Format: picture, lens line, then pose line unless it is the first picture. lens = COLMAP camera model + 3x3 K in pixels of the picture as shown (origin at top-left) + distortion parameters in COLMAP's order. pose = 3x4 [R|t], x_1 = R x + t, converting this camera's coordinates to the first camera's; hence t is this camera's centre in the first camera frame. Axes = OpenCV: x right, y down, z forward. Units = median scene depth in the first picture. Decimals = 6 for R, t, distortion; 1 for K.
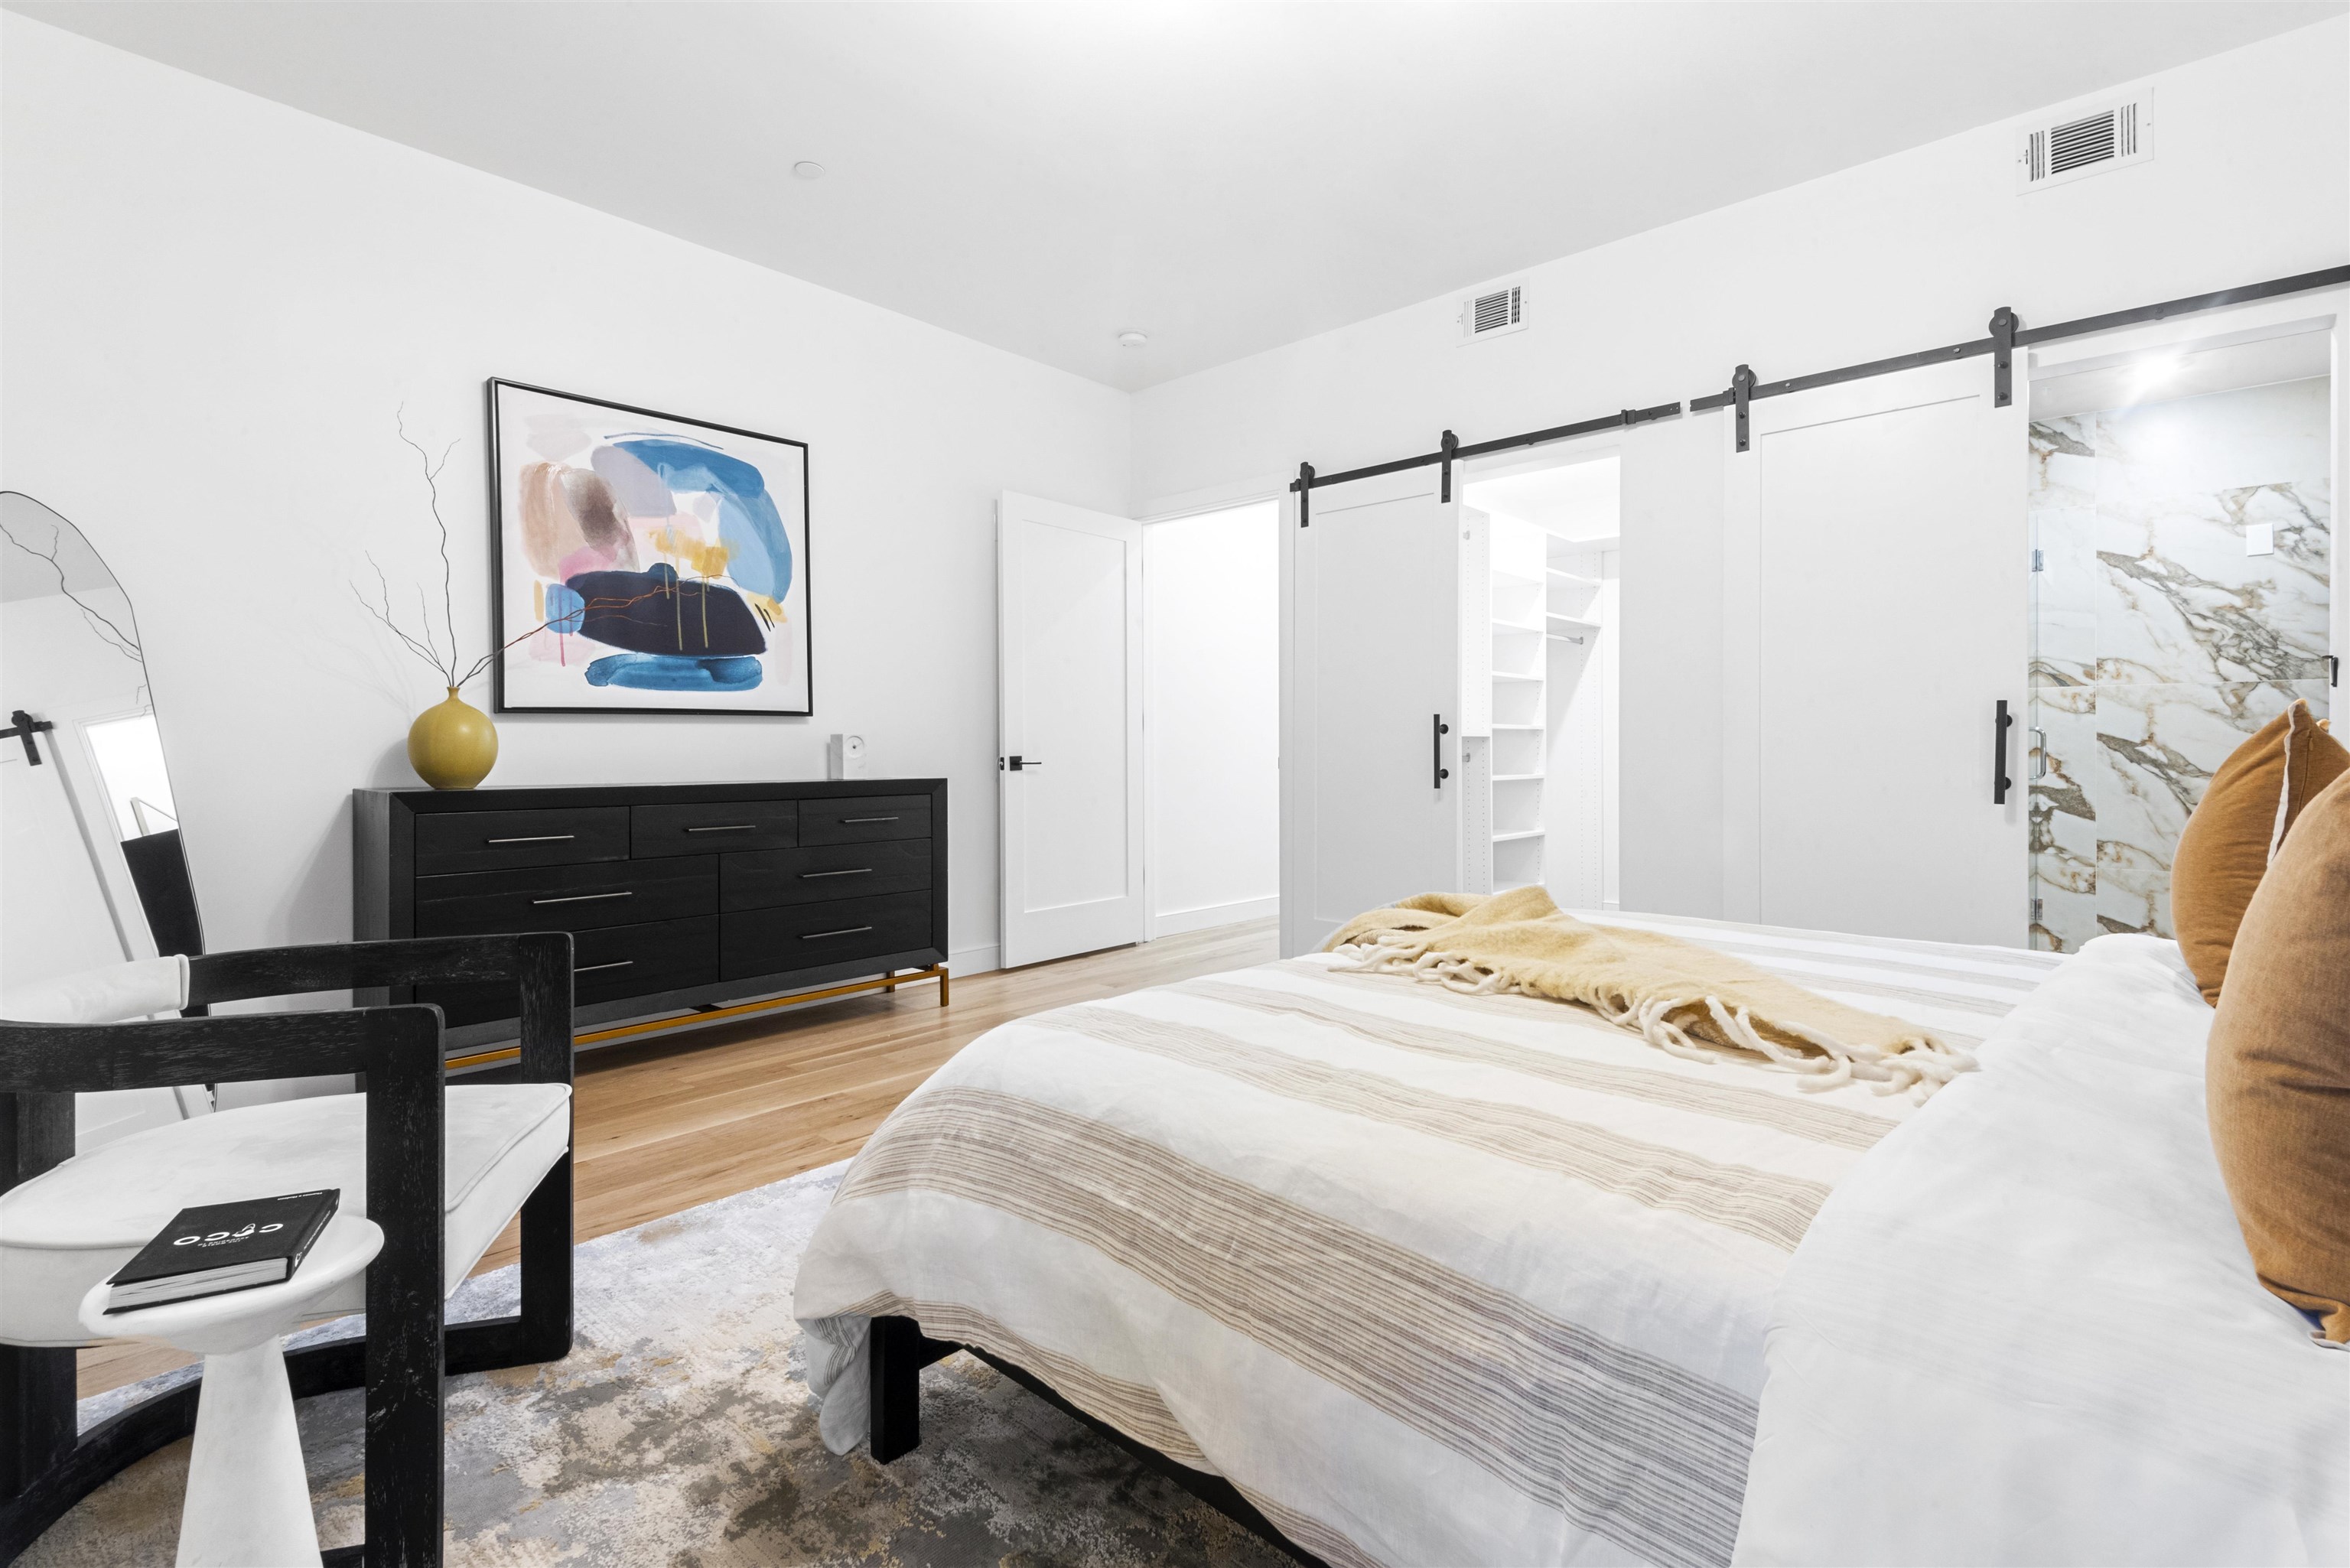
lens RADIAL K [[1091.8, 0, 1197.5], [0, 1091.8, 768.9], [0, 0, 1]] dist [0.010237, -0.000221]
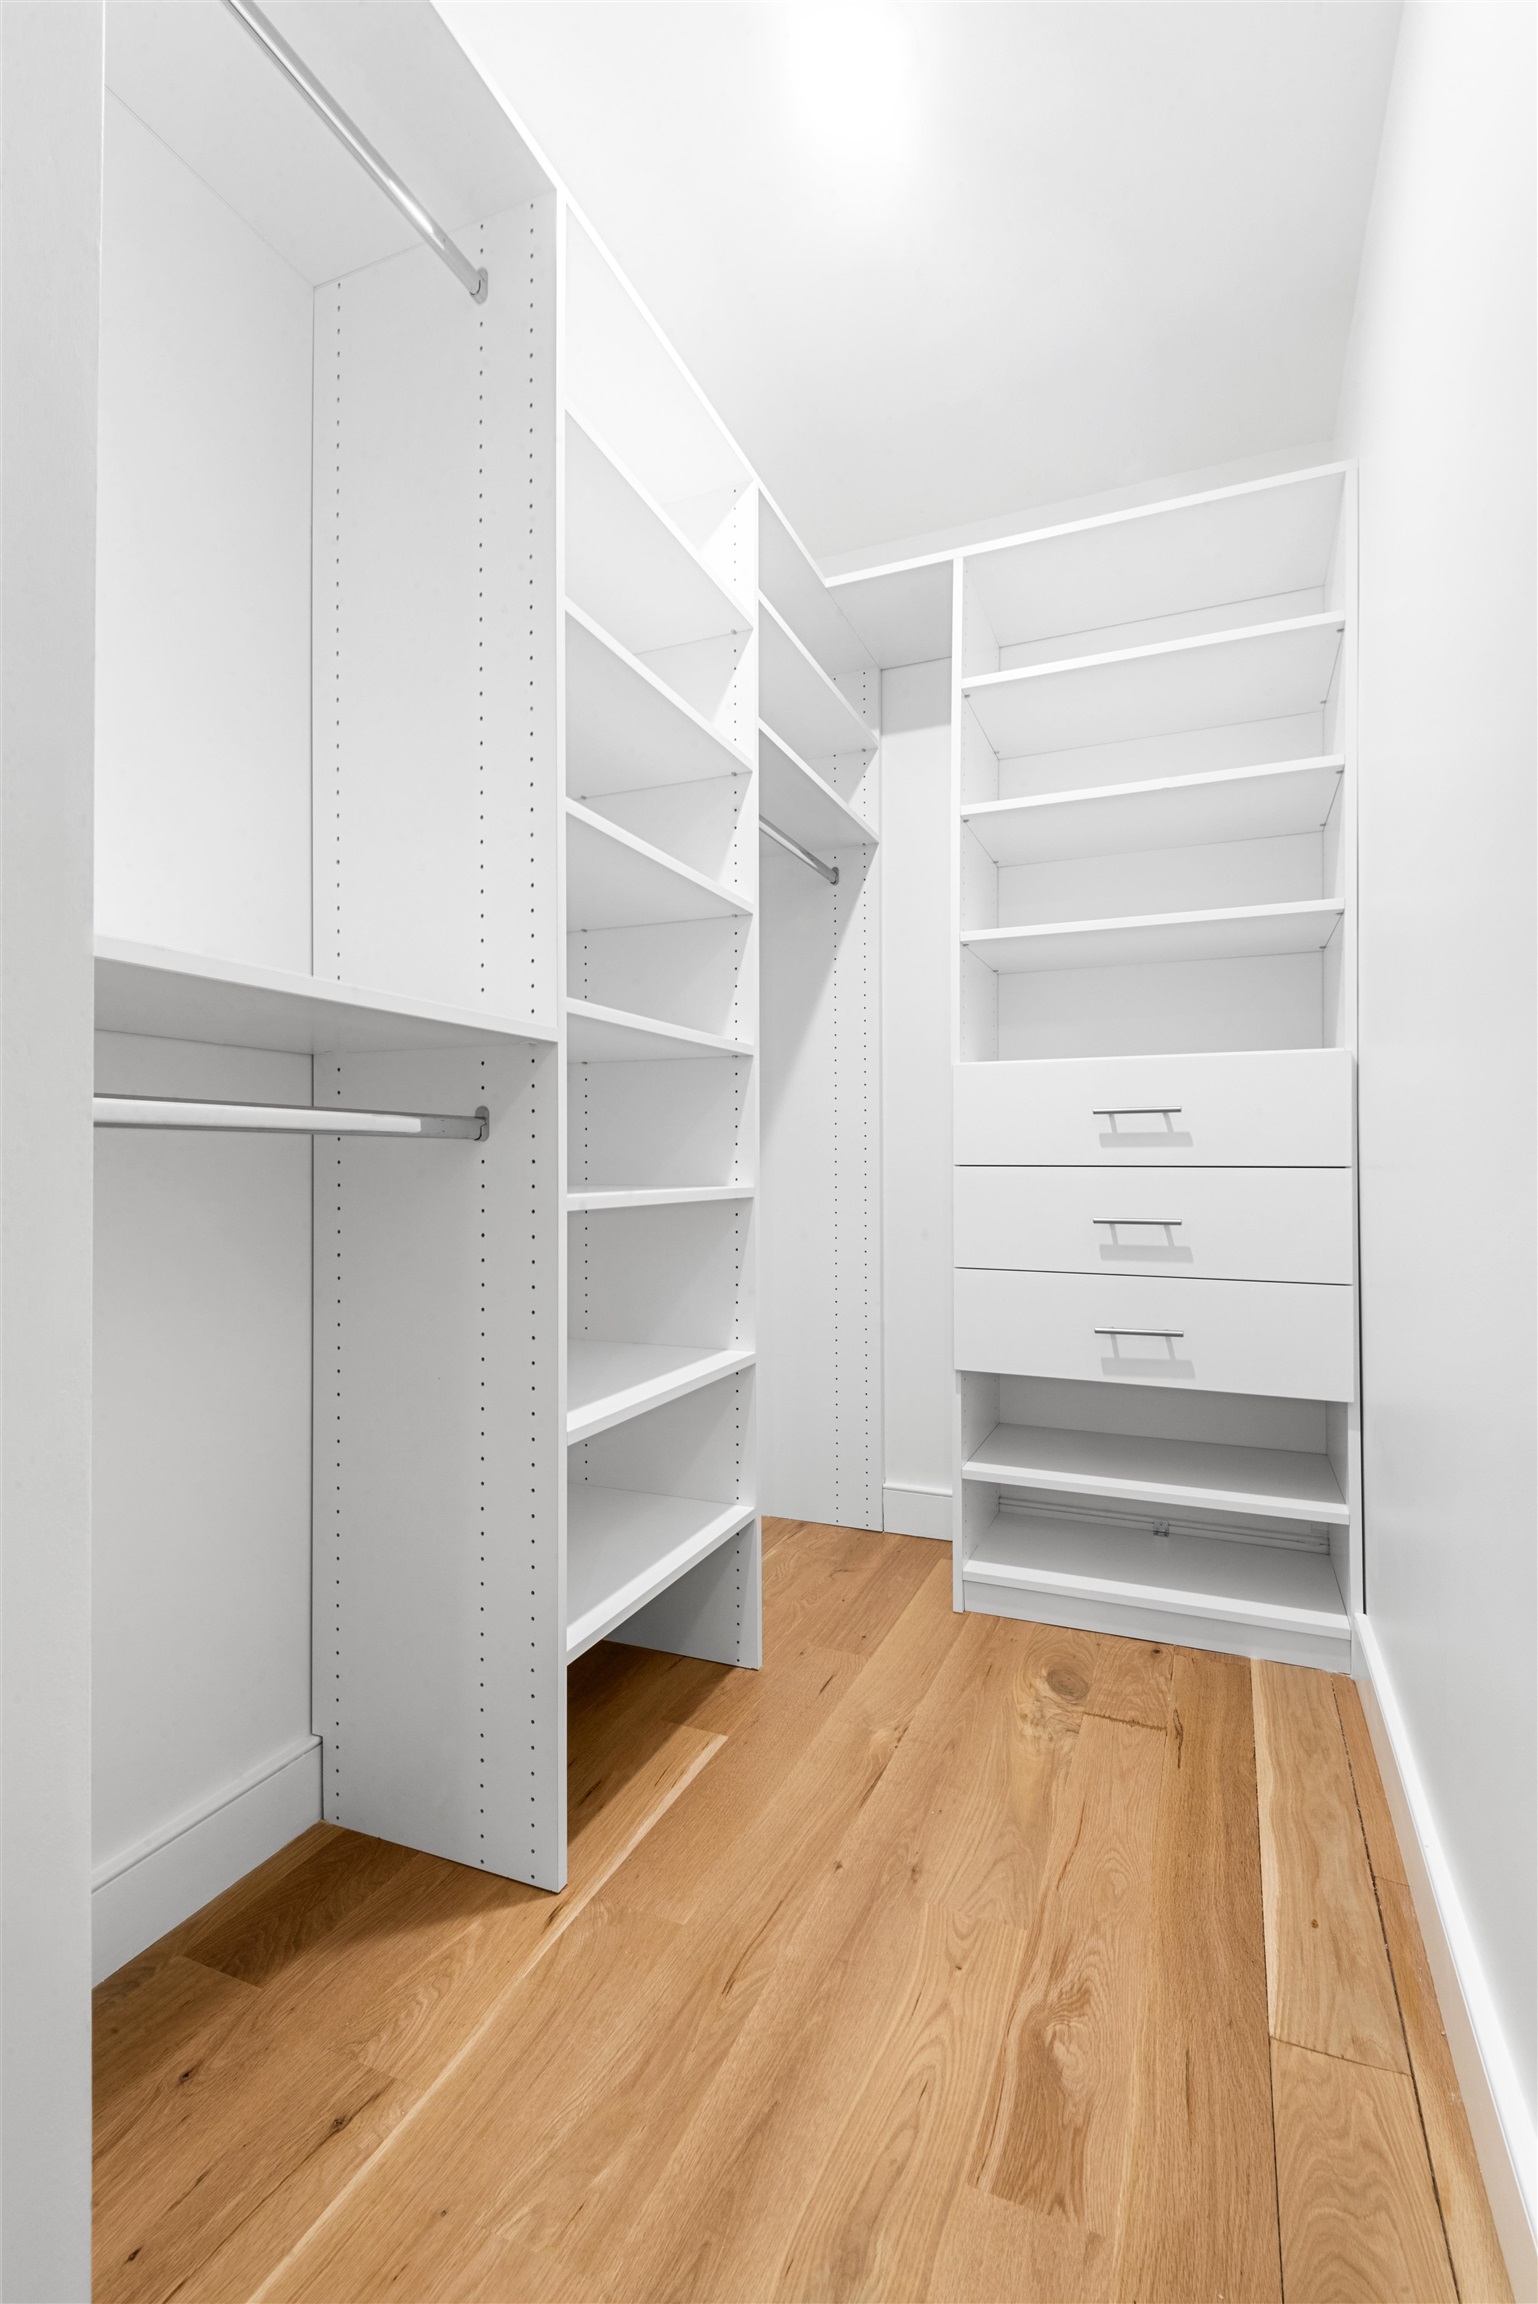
lens RADIAL K [[1070.5, 0, 766.1], [0, 1070.5, 1162.3], [0, 0, 1]] dist [0.010237, -0.000221]
pose [[0.947201, 0.007714, 0.320549, 0.212098], [-0.005501, 0.999954, -0.007807, 0.000656], [-0.320595, 0.005631, 0.947200, 0.678122]]
